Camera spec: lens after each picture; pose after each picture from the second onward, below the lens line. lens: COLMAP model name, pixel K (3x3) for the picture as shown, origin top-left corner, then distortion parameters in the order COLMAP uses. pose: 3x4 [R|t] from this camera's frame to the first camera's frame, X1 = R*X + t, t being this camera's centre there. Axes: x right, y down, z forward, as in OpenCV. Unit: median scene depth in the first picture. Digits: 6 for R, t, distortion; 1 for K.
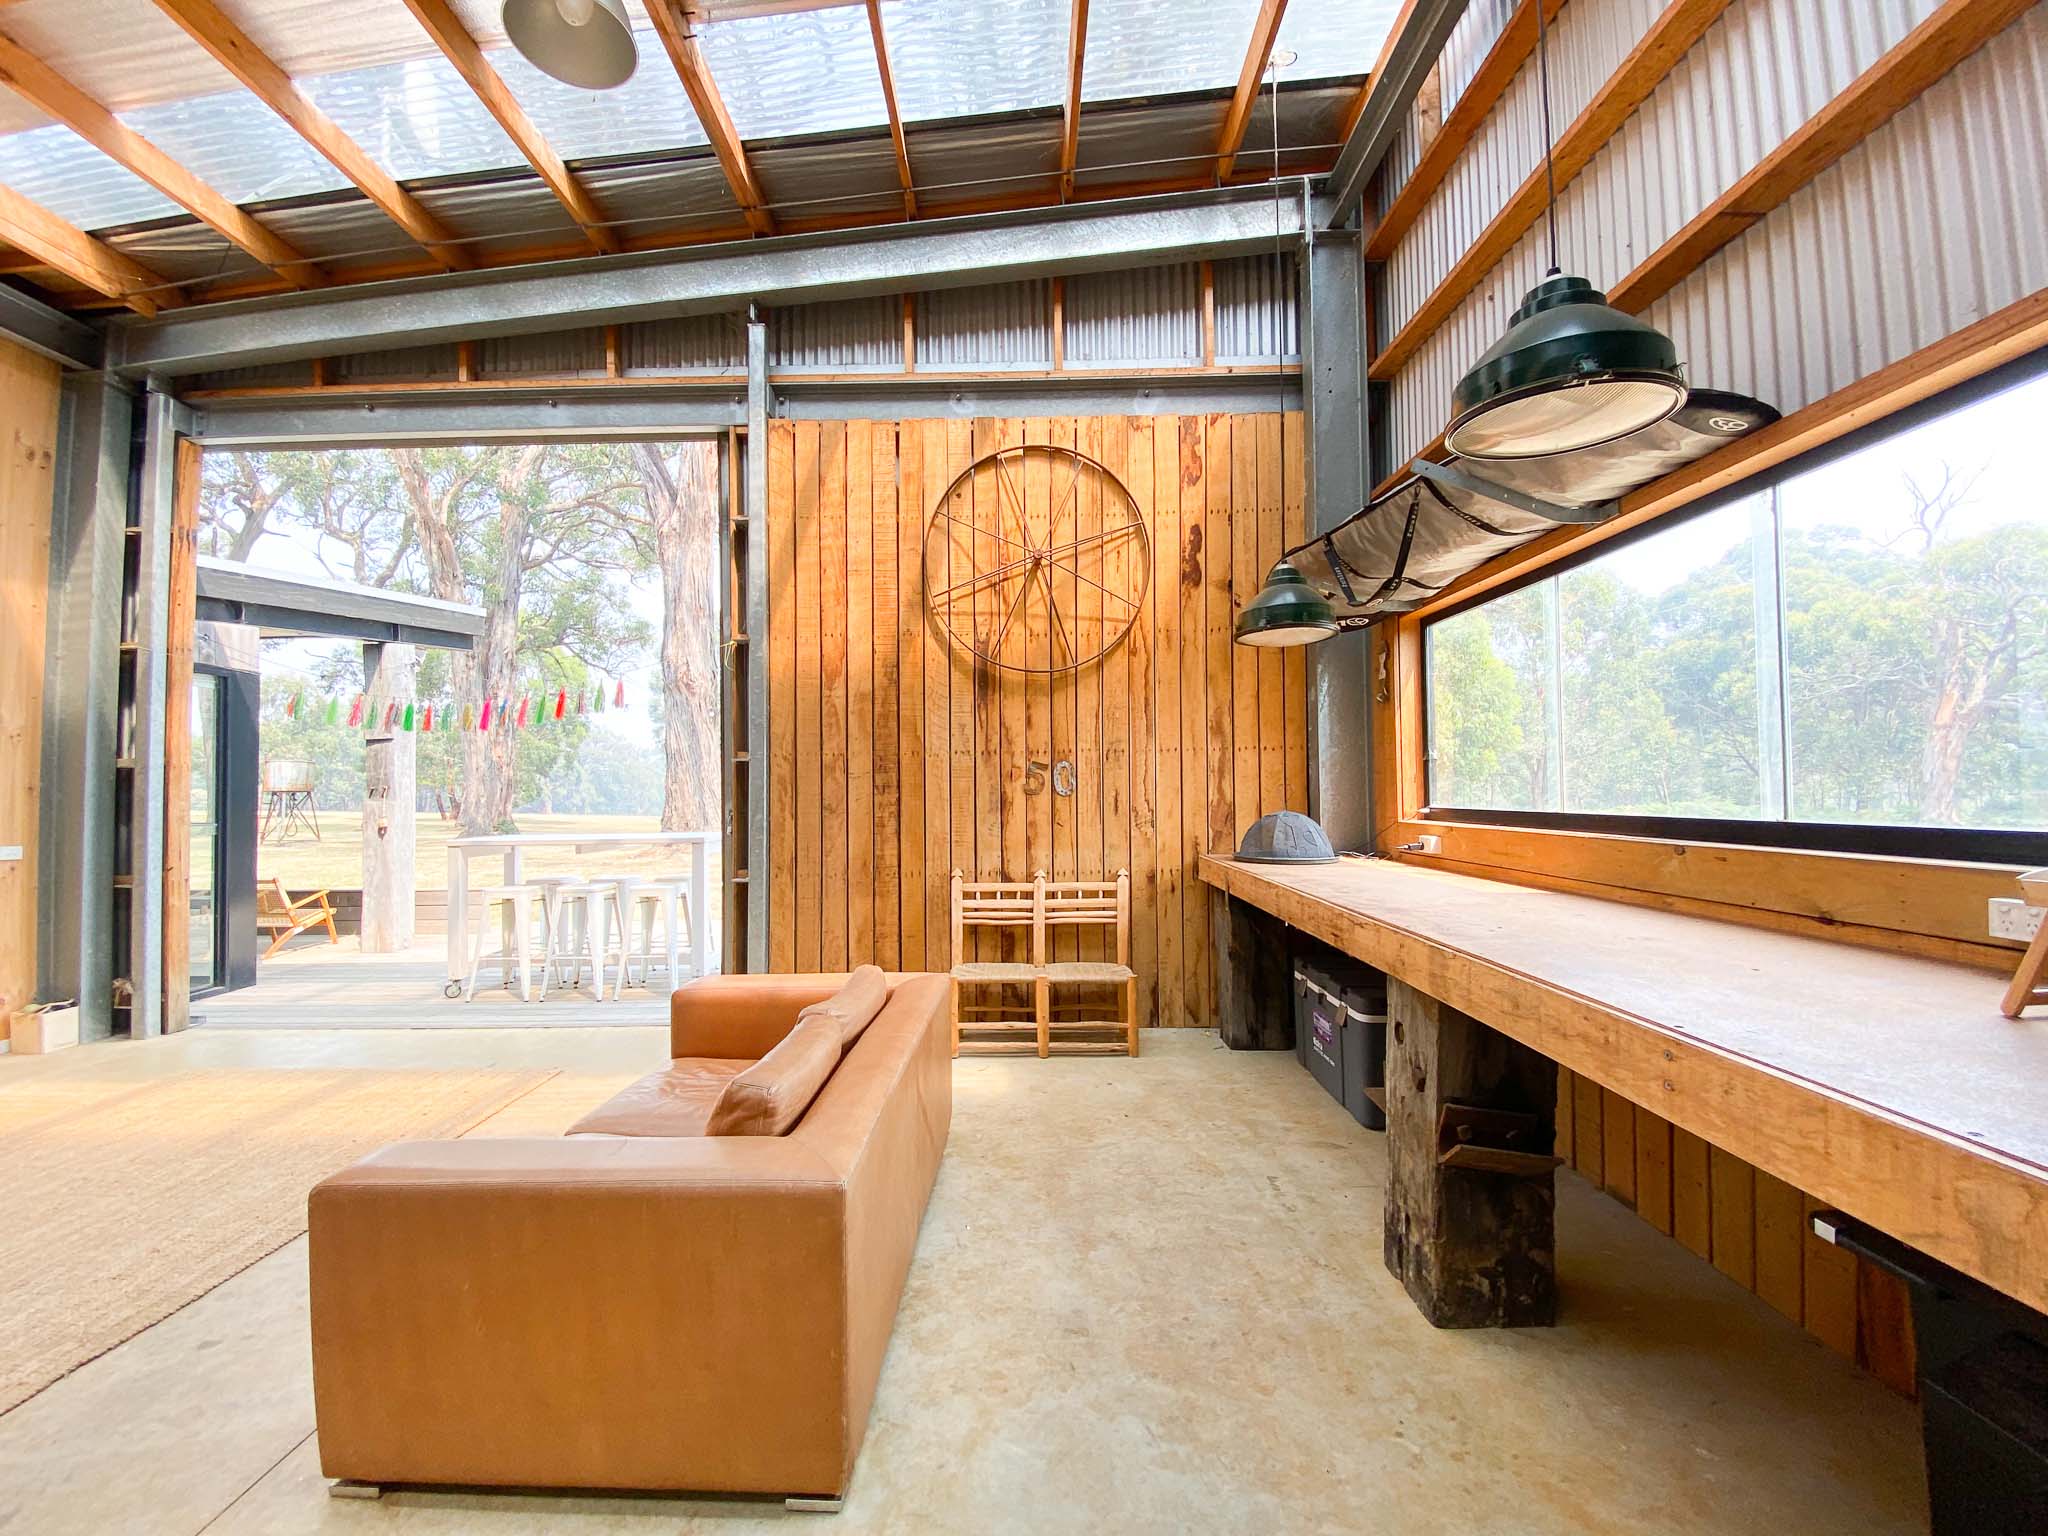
lens RADIAL K [[815.4, 0, 1006.9], [0, 815.4, 778.1], [0, 0, 1]] dist [0.032192, -0.031856]
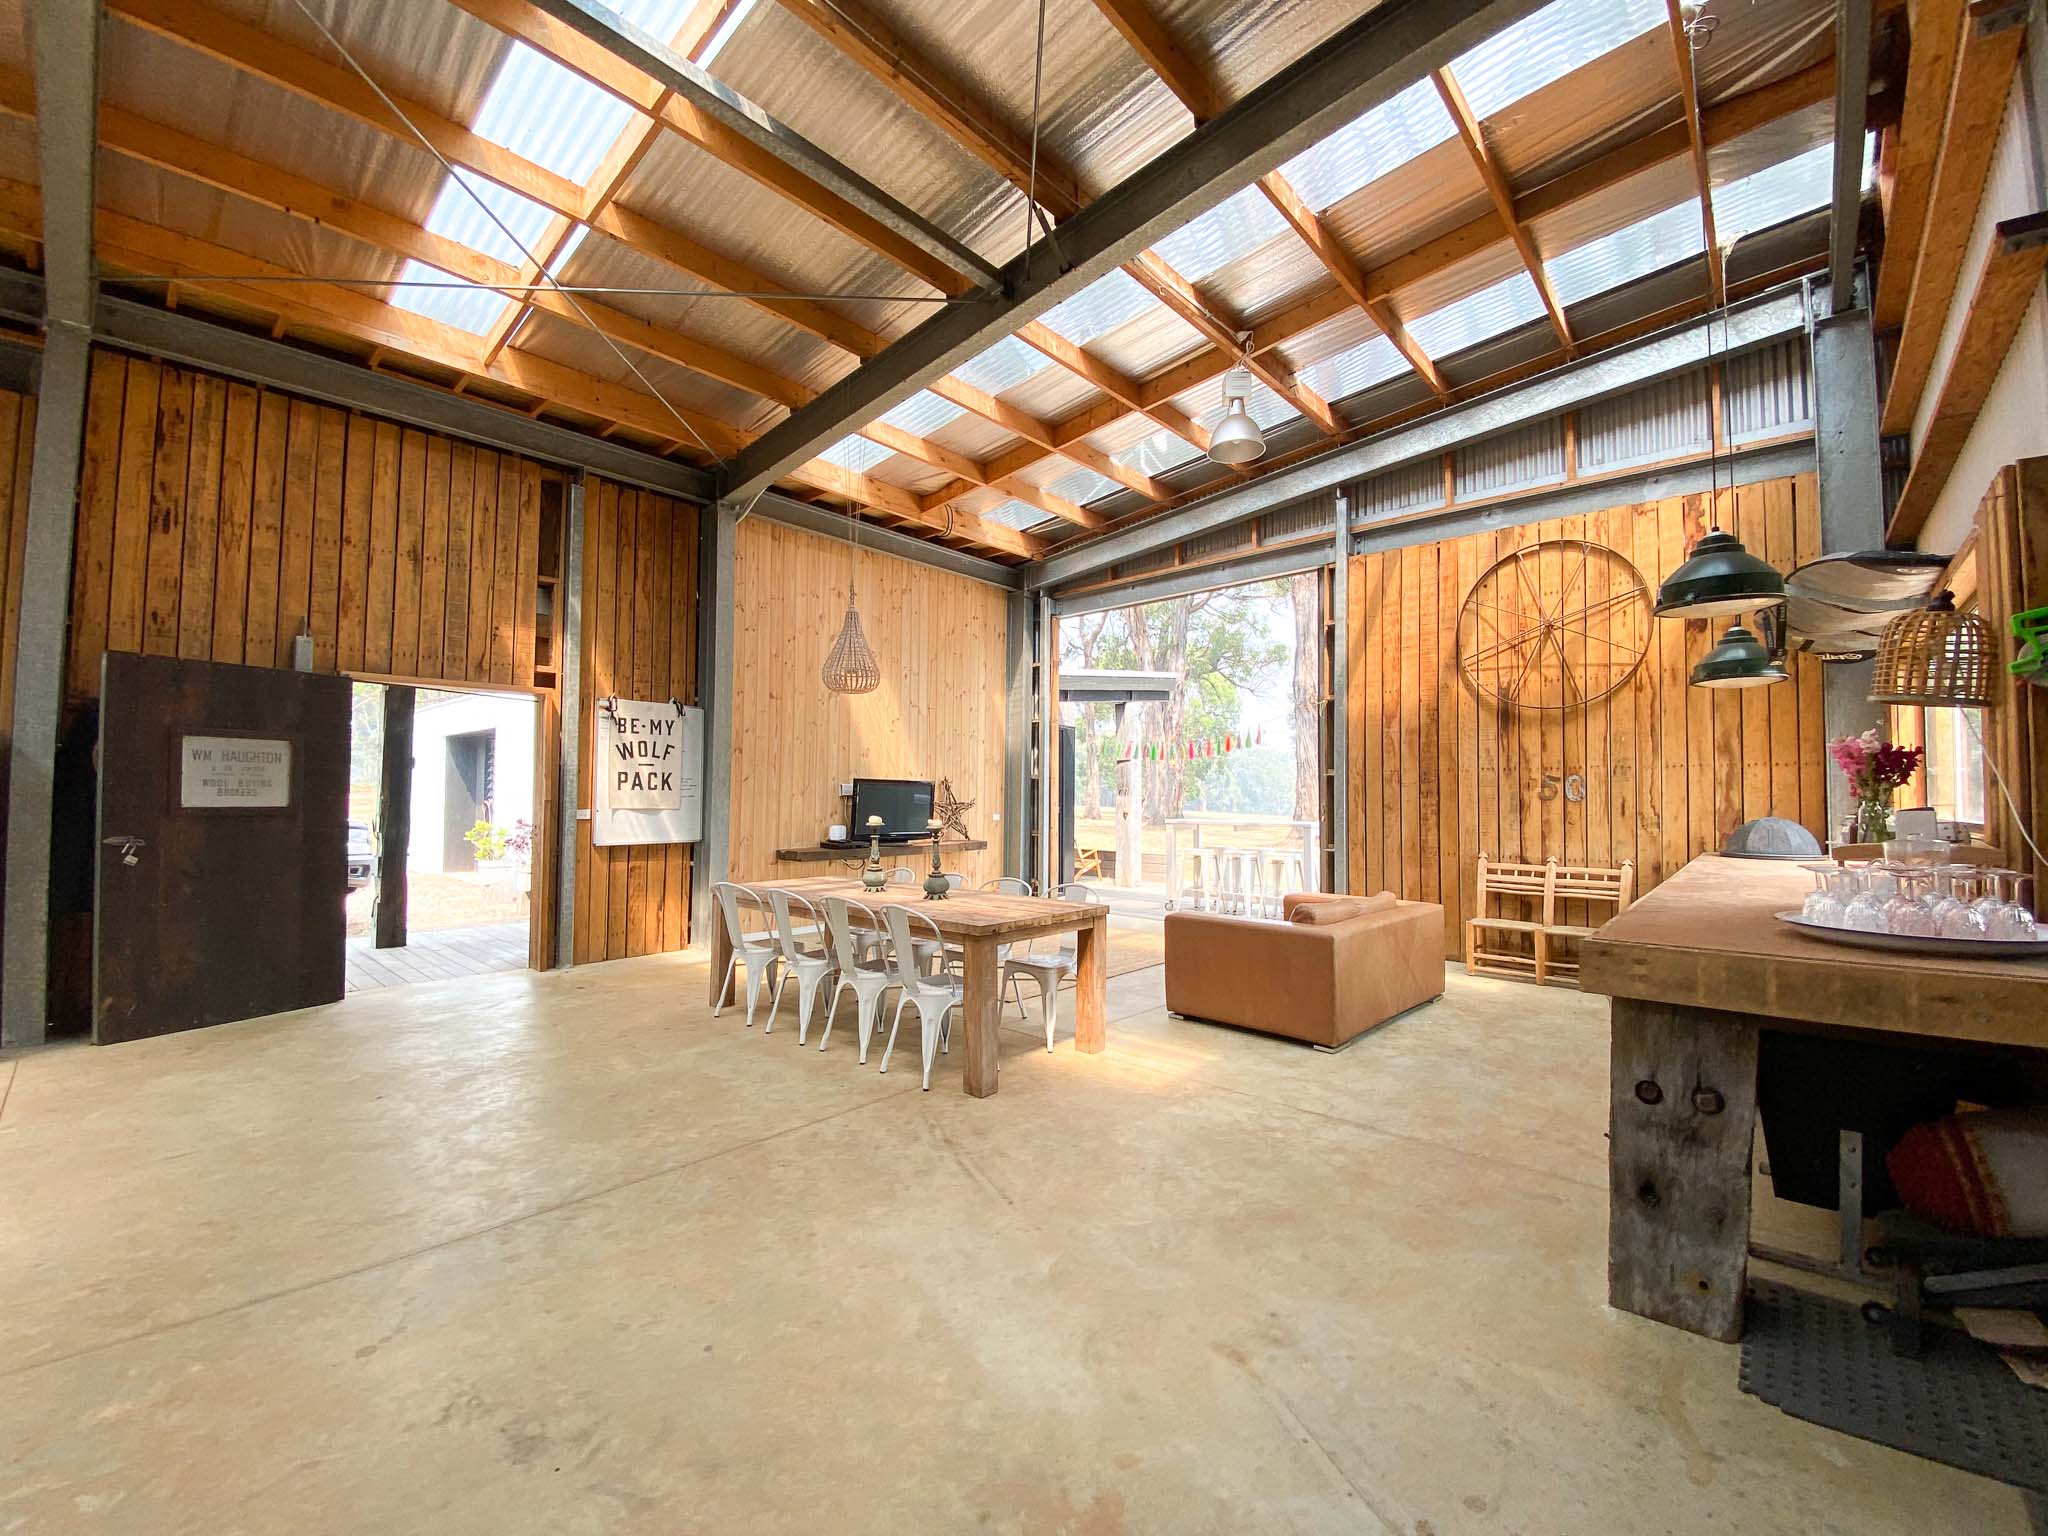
lens RADIAL K [[820.4, 0, 1024.0], [0, 820.4, 768.0], [0, 0, 1]] dist [0.013562, -0.018203]
pose [[0.749894, -0.005737, -0.661534, 0.281329], [-0.004733, 0.999890, -0.014037, -0.009538], [0.661542, 0.013657, 0.749784, -0.582195]]
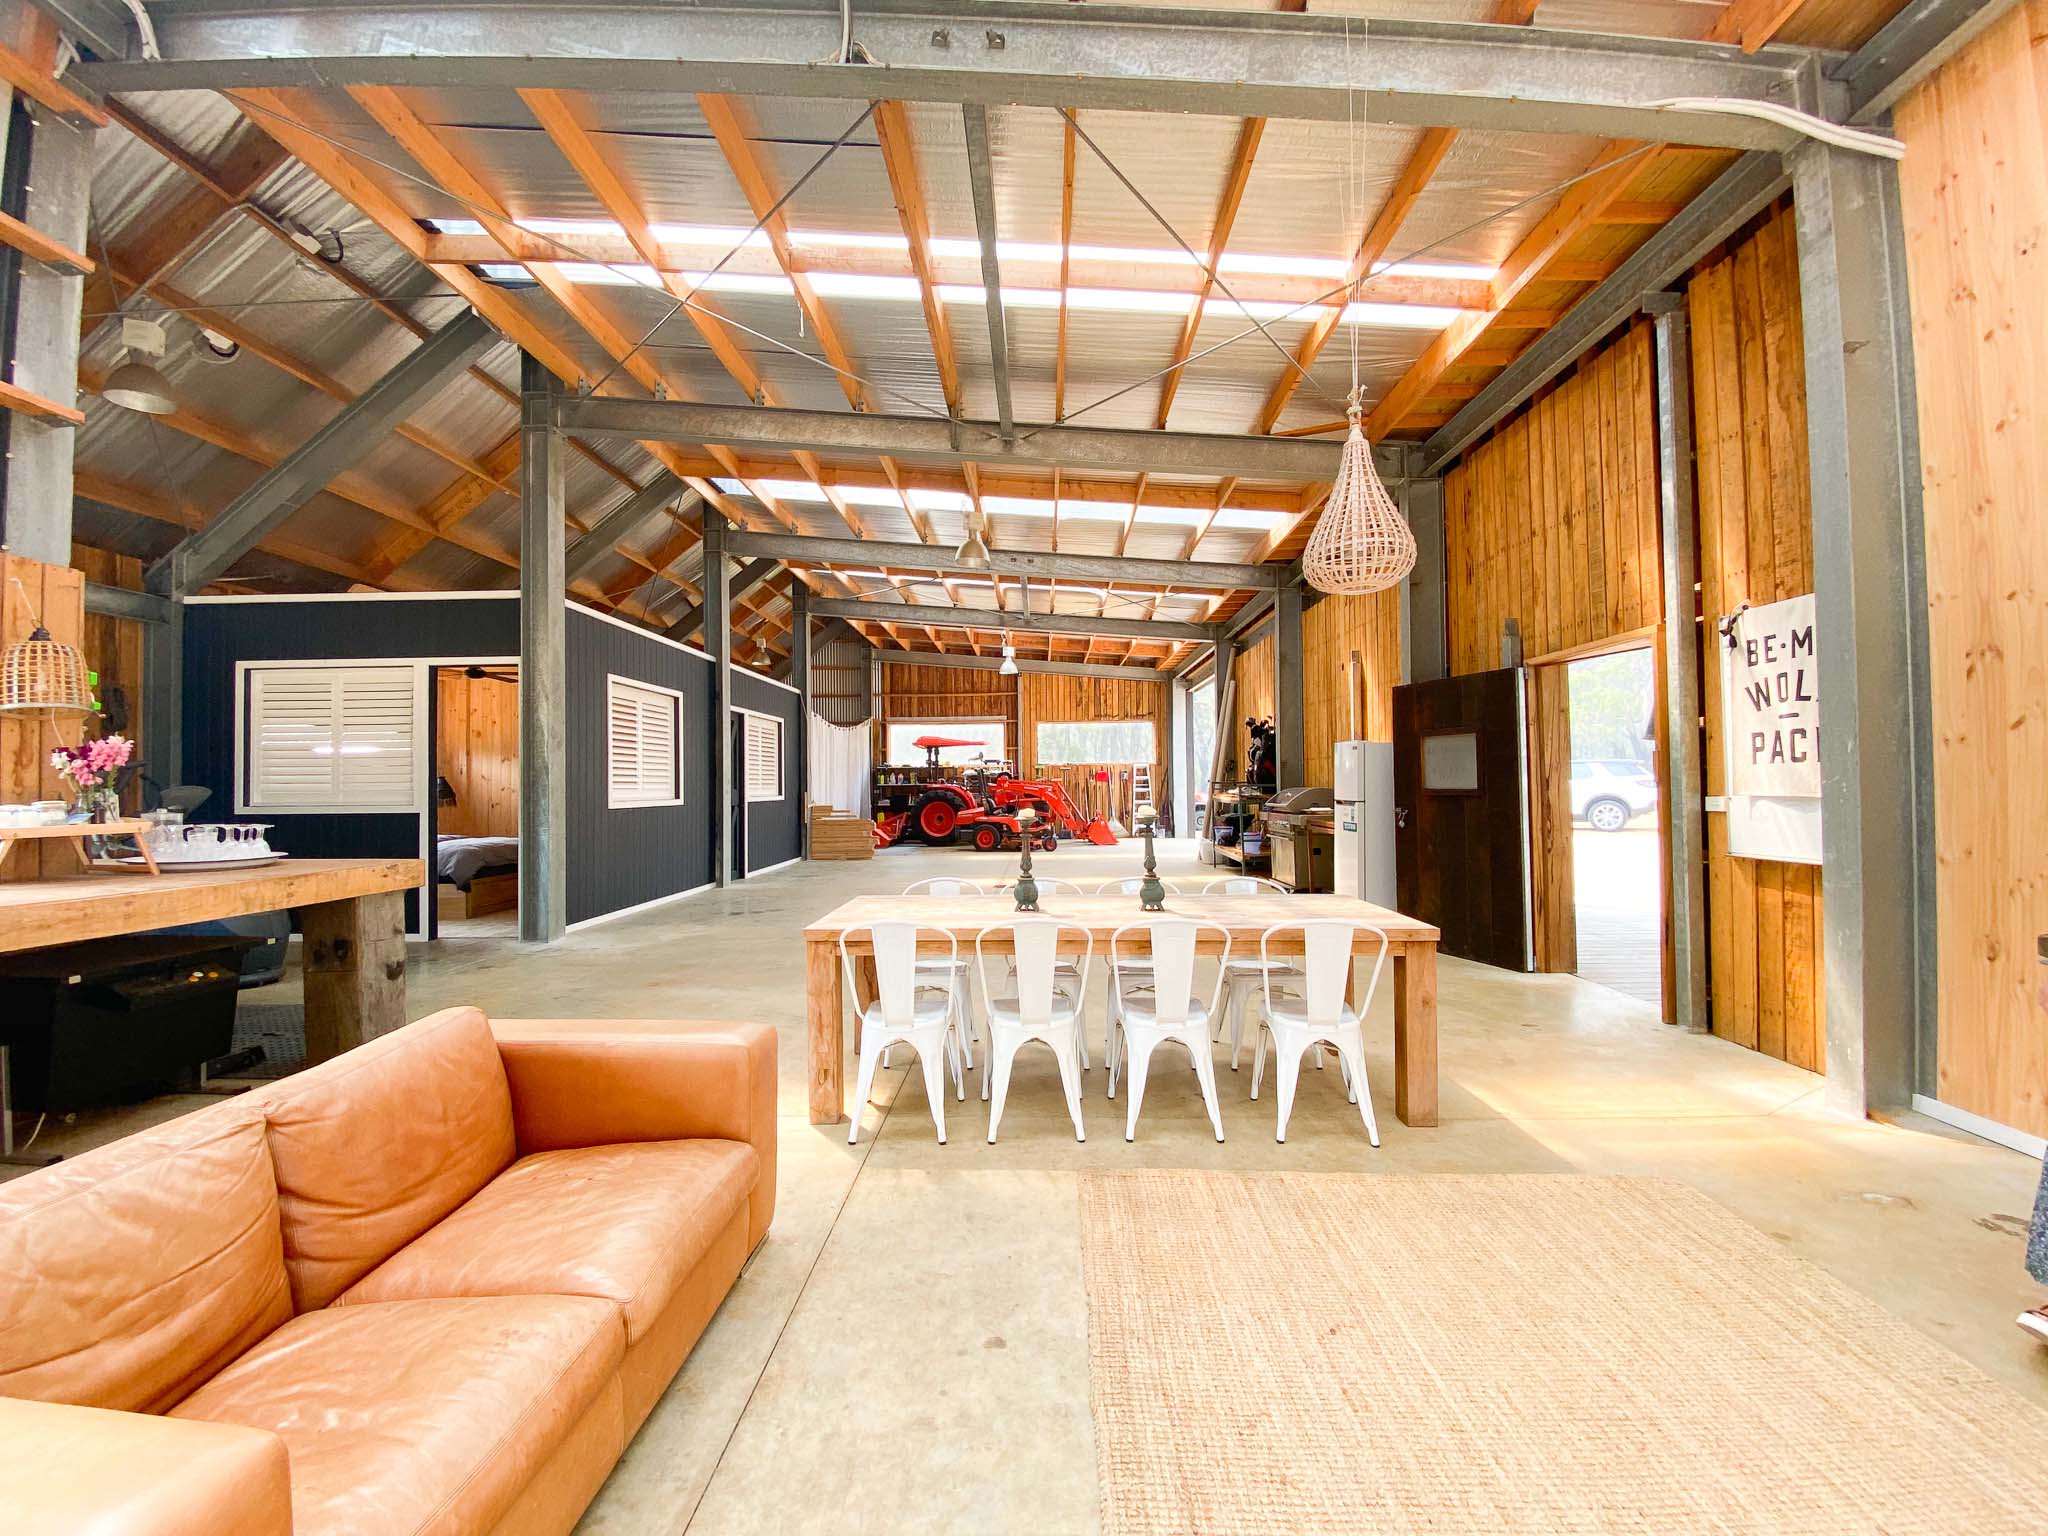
lens RADIAL K [[820.4, 0, 1024.0], [0, 820.4, 768.0], [0, 0, 1]] dist [0.013562, -0.018203]
pose [[-0.999806, 0.015883, -0.011609, -0.422712], [0.016327, 0.999098, -0.039211, 0.035268], [0.010975, -0.039393, -0.999164, 0.802480]]
